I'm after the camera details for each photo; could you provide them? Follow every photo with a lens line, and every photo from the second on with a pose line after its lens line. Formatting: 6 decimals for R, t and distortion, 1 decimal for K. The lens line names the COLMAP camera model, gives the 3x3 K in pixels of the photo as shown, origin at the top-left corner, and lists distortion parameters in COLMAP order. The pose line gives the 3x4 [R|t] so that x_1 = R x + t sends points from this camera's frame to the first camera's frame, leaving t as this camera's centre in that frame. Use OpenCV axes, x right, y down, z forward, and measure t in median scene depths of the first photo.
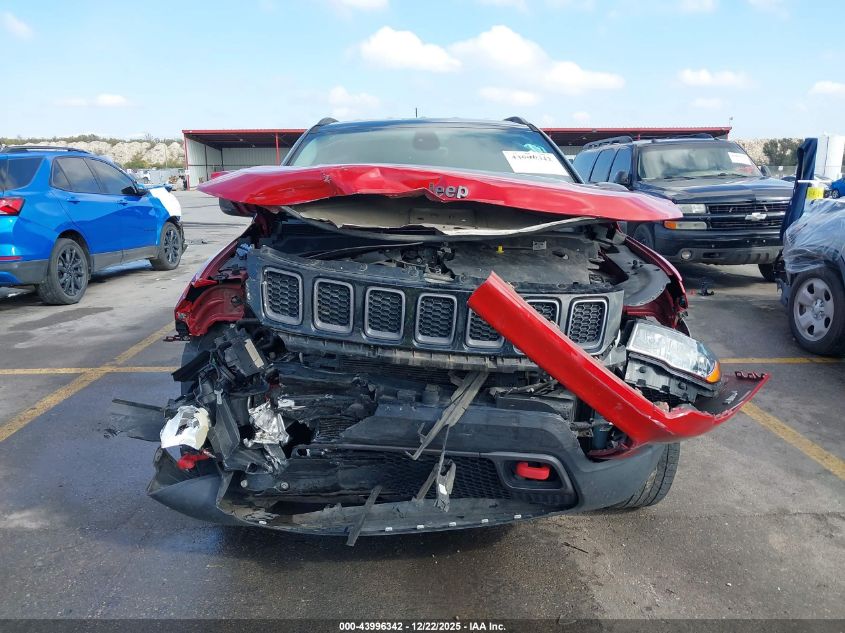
lens RADIAL K [[662.3, 0, 424.4], [0, 662.3, 313.8], [0, 0, 1]] dist [0.022971, -0.036838]
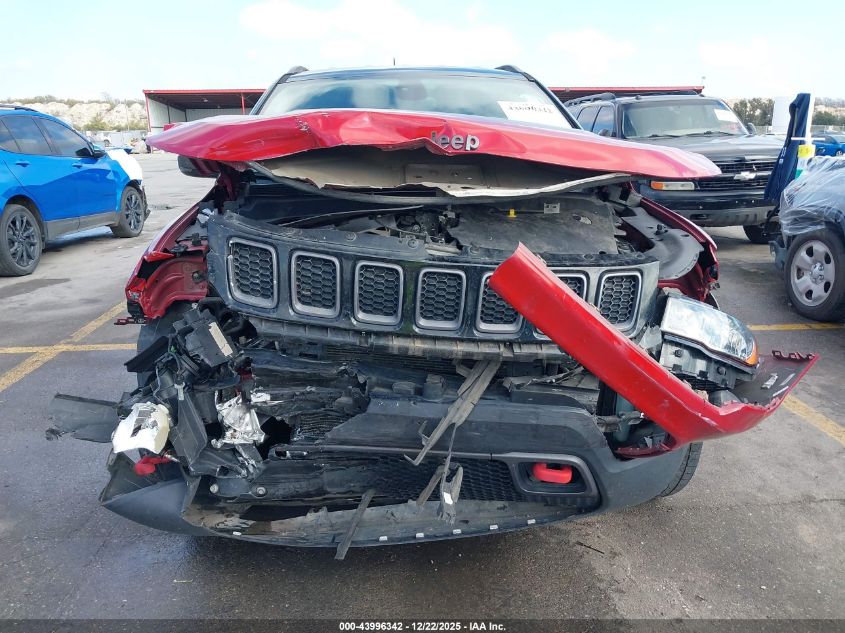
lens RADIAL K [[662.3, 0, 421.0], [0, 662.3, 319.0], [0, 0, 1]] dist [0.022971, -0.036838]
pose [[0.999260, -0.013686, 0.035938, -0.030435], [0.011445, 0.998020, 0.061842, -0.015260], [-0.036713, -0.061385, 0.997439, 0.142383]]
